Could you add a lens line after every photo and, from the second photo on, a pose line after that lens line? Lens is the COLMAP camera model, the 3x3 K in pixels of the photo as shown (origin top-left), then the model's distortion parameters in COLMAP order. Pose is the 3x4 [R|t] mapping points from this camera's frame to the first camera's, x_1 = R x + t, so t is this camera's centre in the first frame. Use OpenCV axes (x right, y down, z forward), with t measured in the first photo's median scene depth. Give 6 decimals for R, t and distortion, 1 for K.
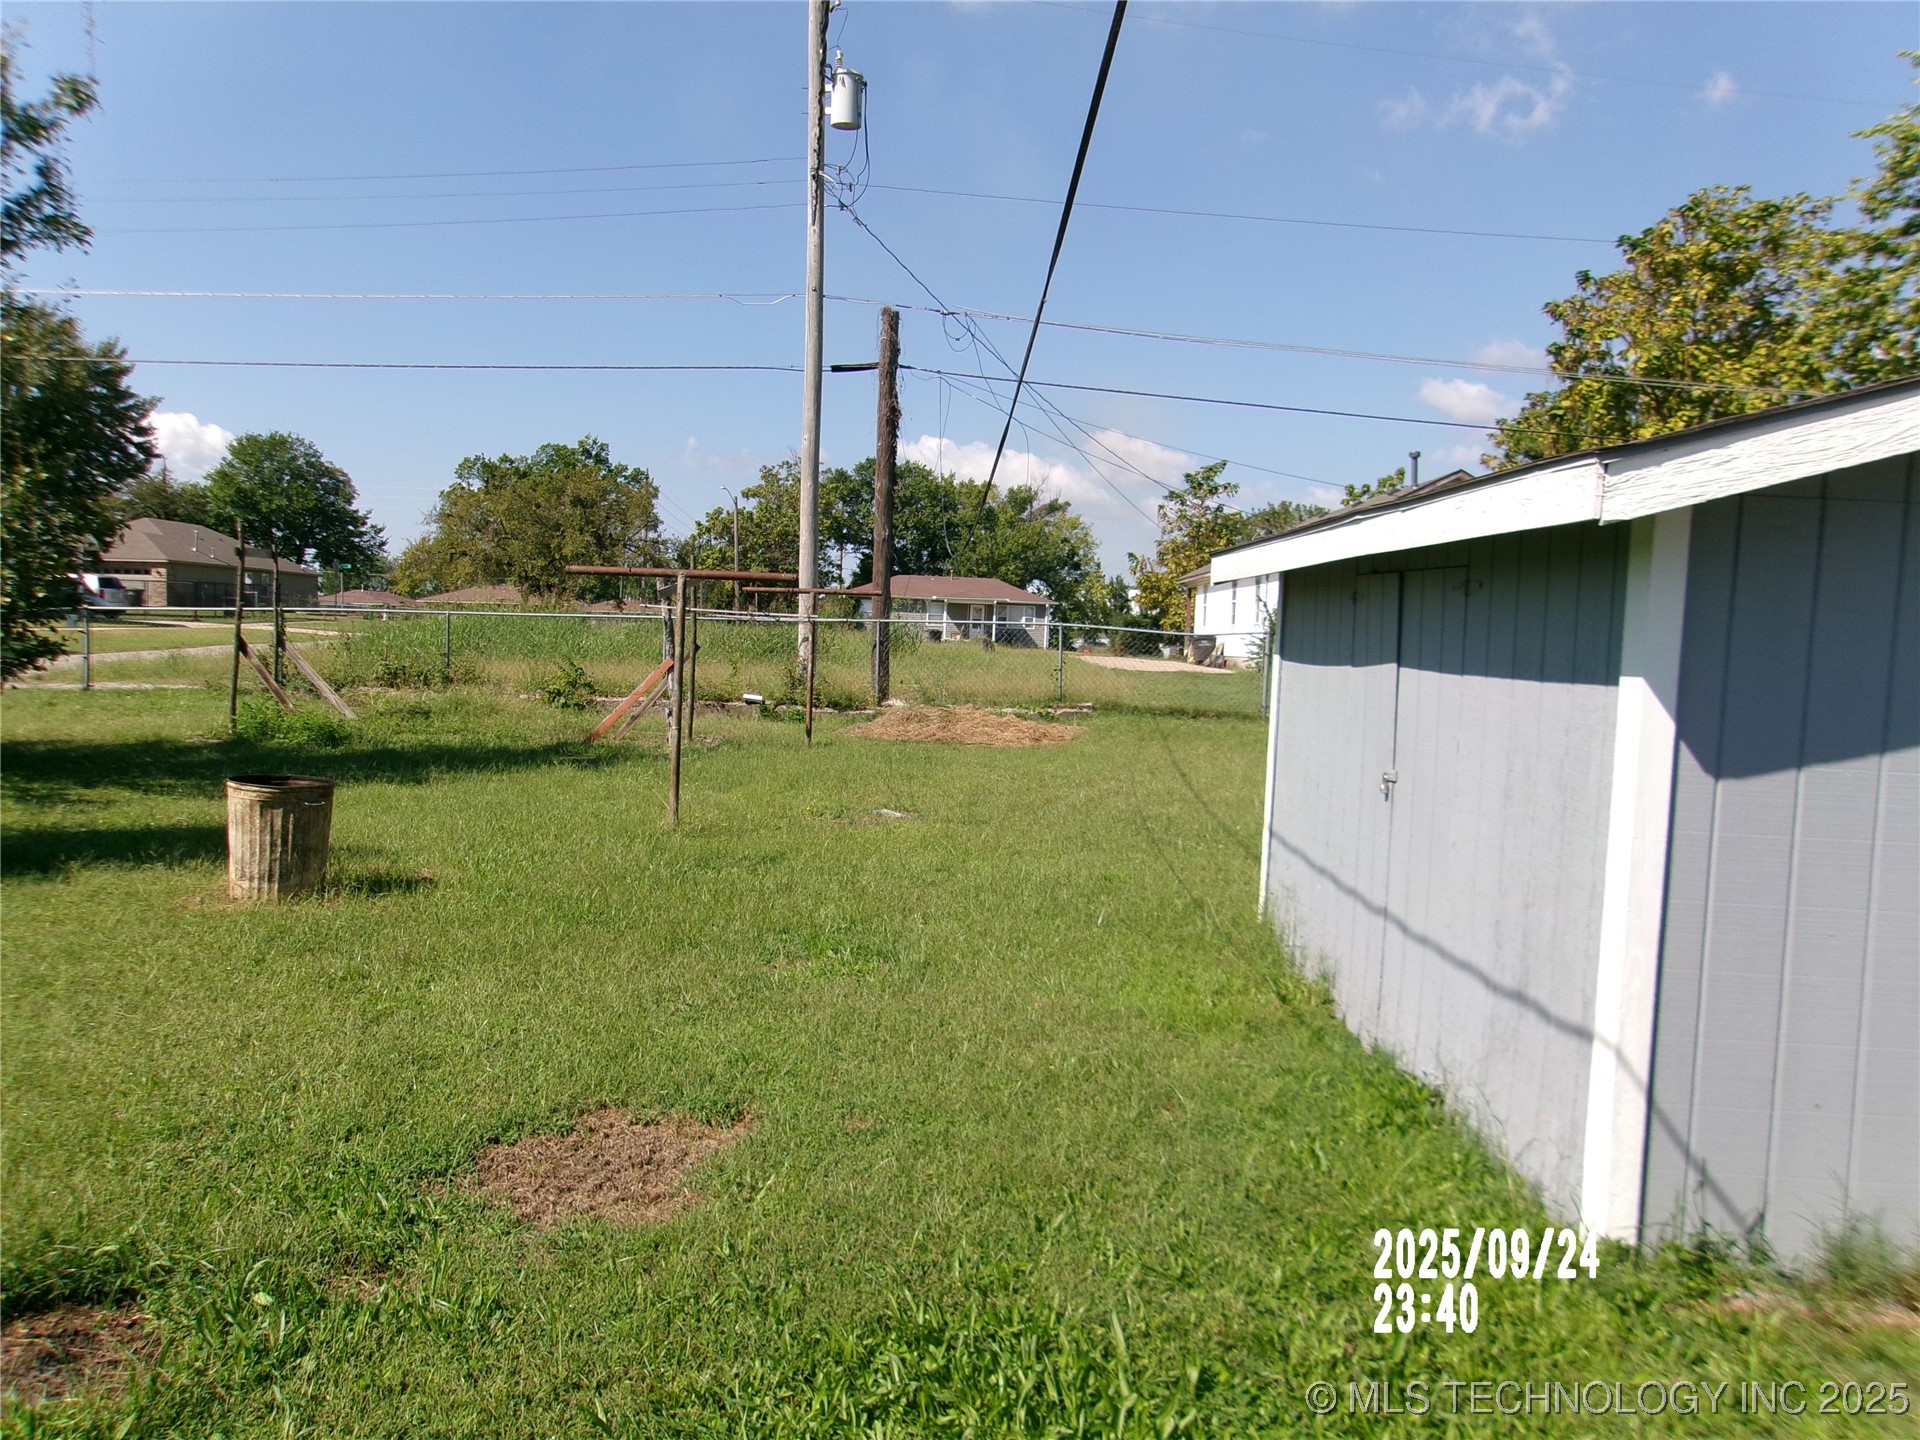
lens RADIAL K [[1484.6, 0, 951.6], [0, 1484.6, 715.8], [0, 0, 1]] dist [-0.049937, 0.080781]
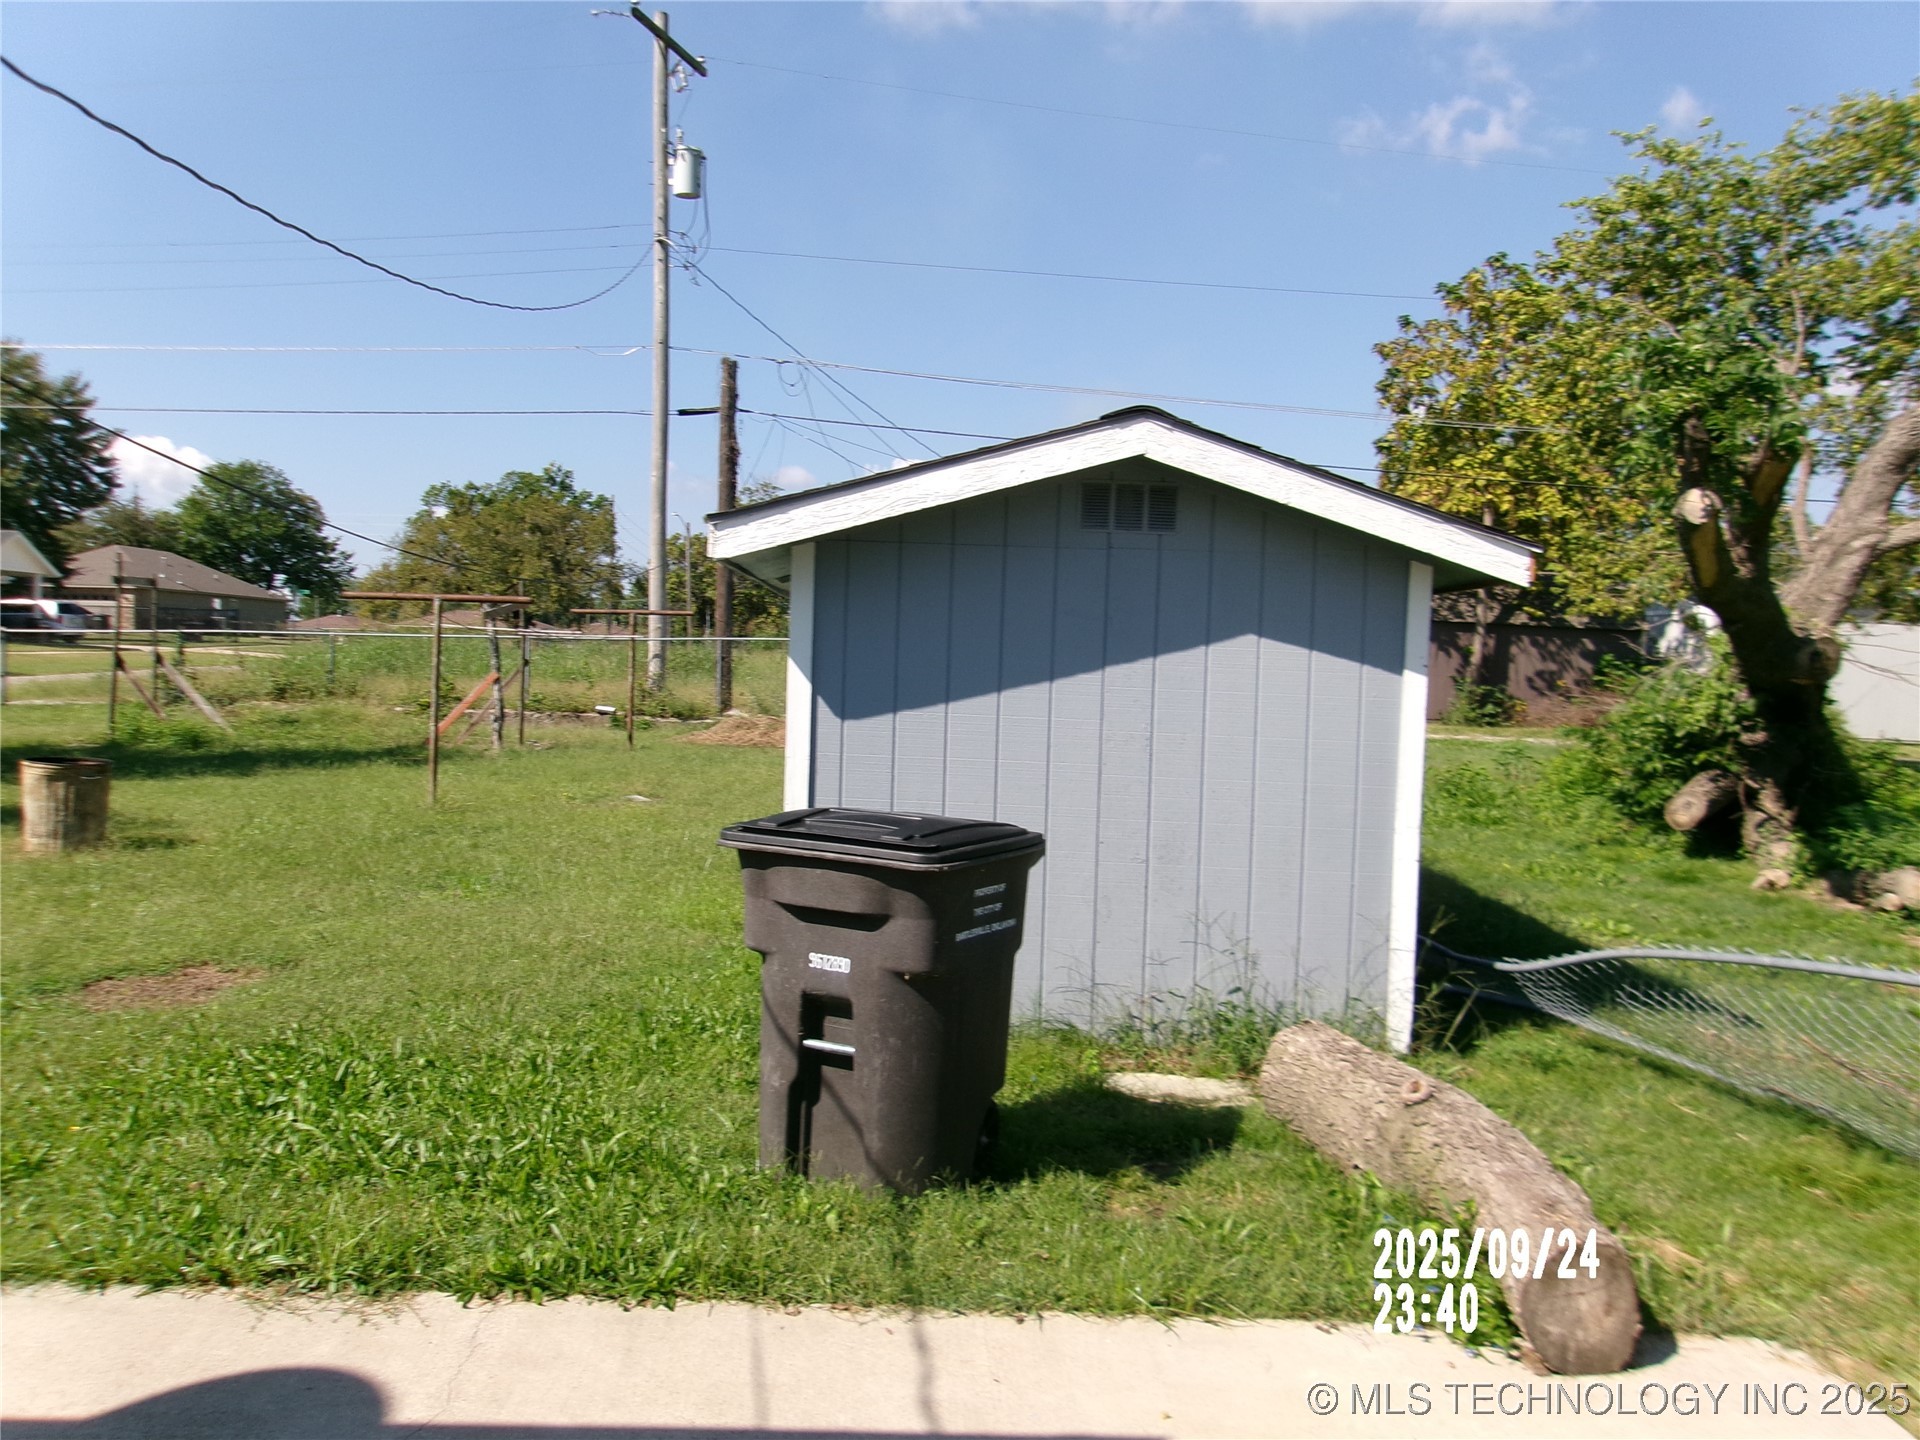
lens RADIAL K [[1484.6, 0, 951.6], [0, 1484.6, 715.8], [0, 0, 1]] dist [-0.049937, 0.080781]
pose [[0.999961, -0.004622, 0.007471, 0.112806], [0.004737, 0.999870, -0.015427, 0.010807], [-0.007399, 0.015462, 0.999853, -0.105344]]
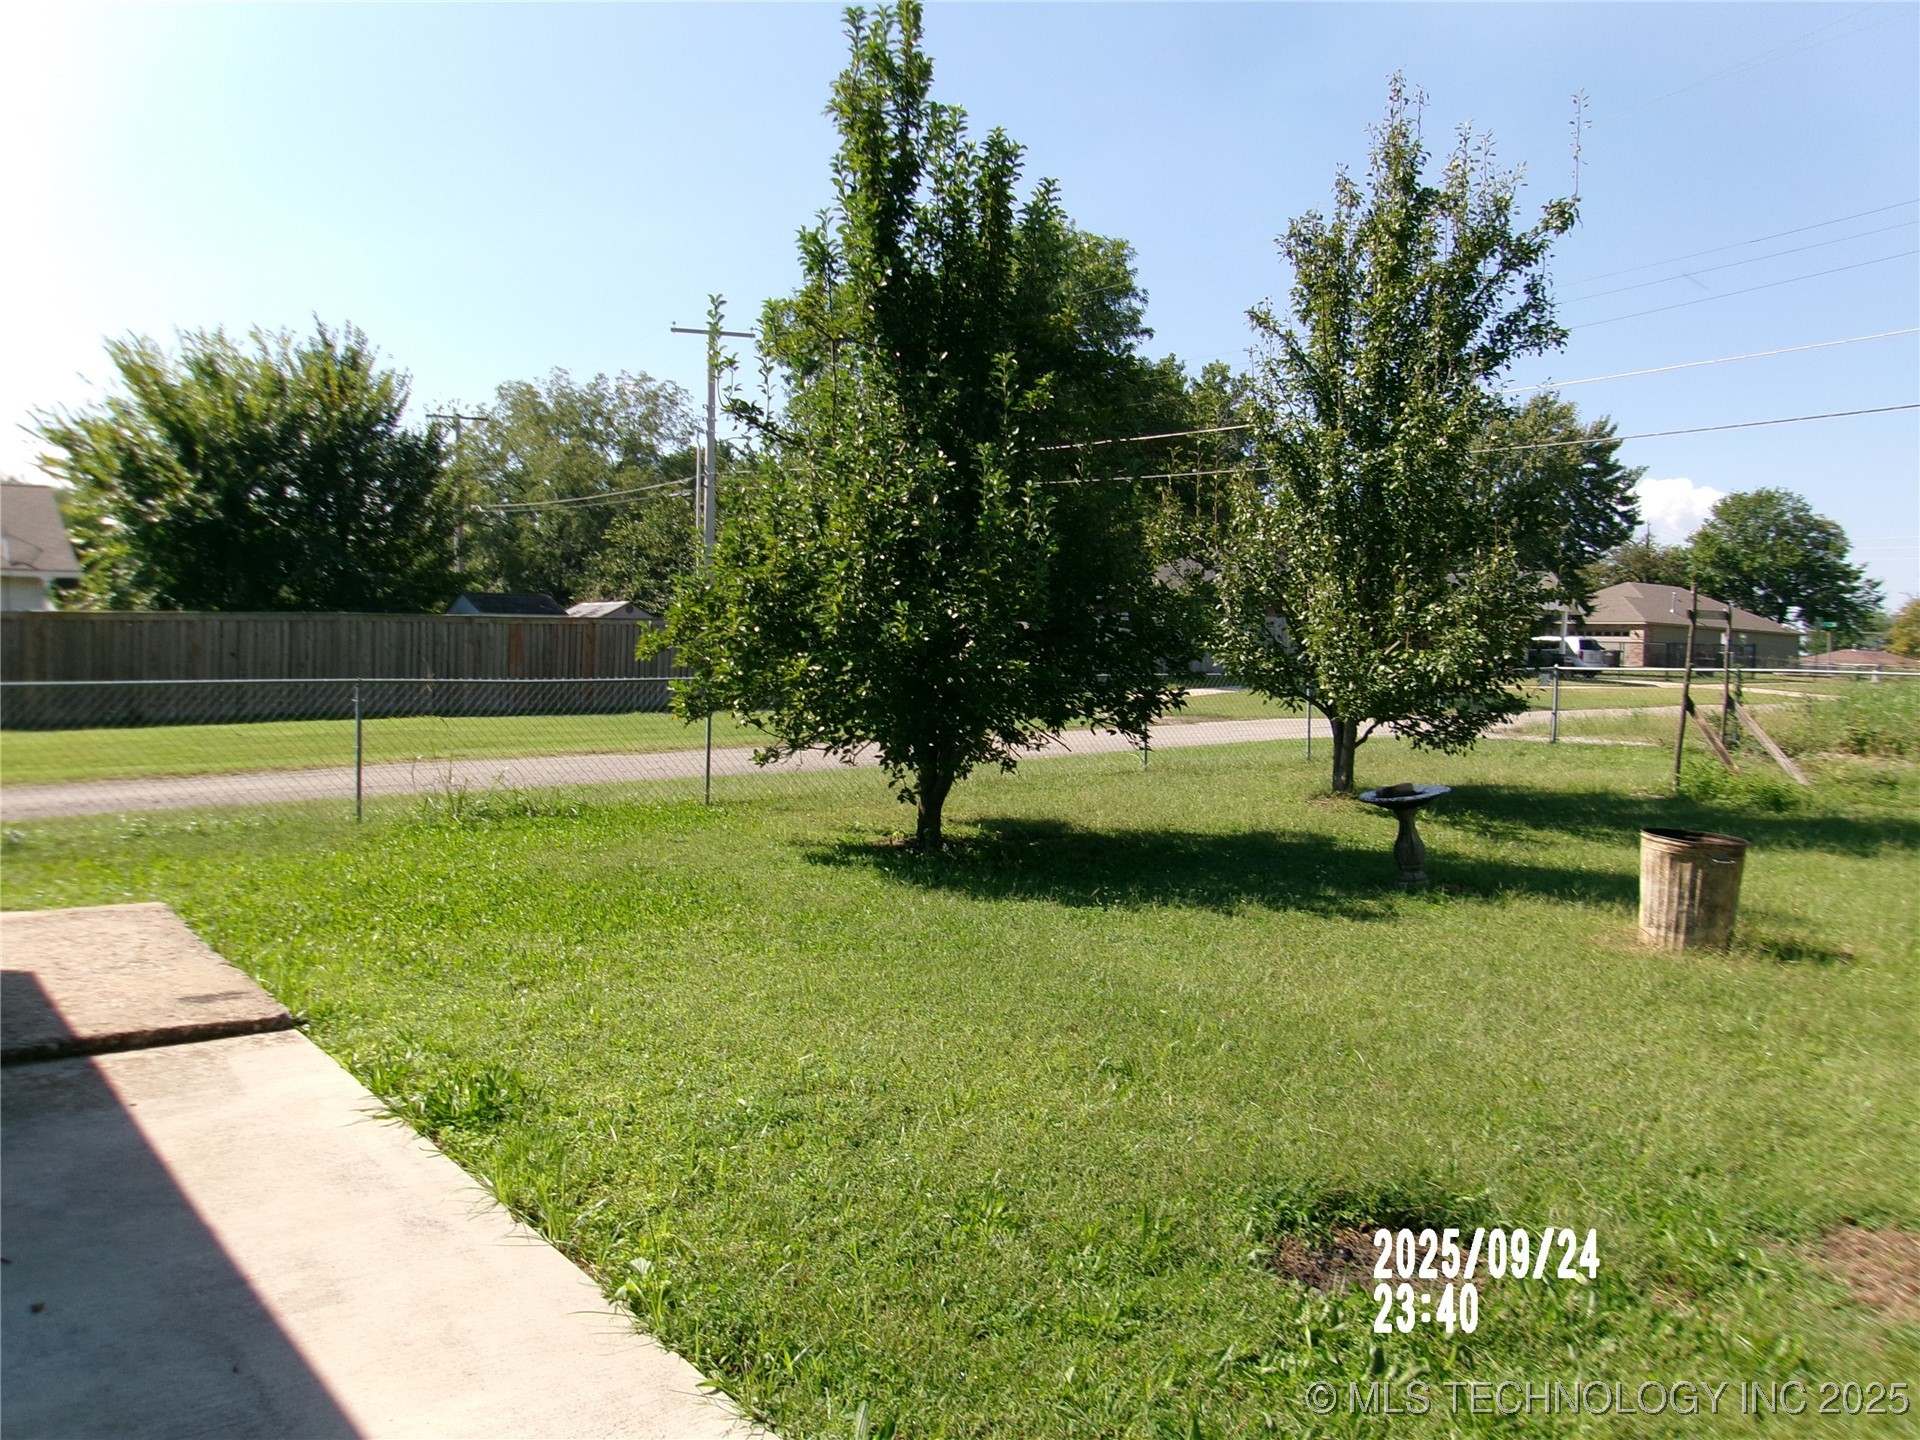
lens RADIAL K [[1484.6, 0, 951.6], [0, 1484.6, 715.8], [0, 0, 1]] dist [-0.049937, 0.080781]
pose [[0.598634, 0.027604, -0.800547, 0.021438], [-0.060451, 0.998113, -0.010788, 0.000976], [0.798738, 0.054852, 0.599173, -0.013598]]
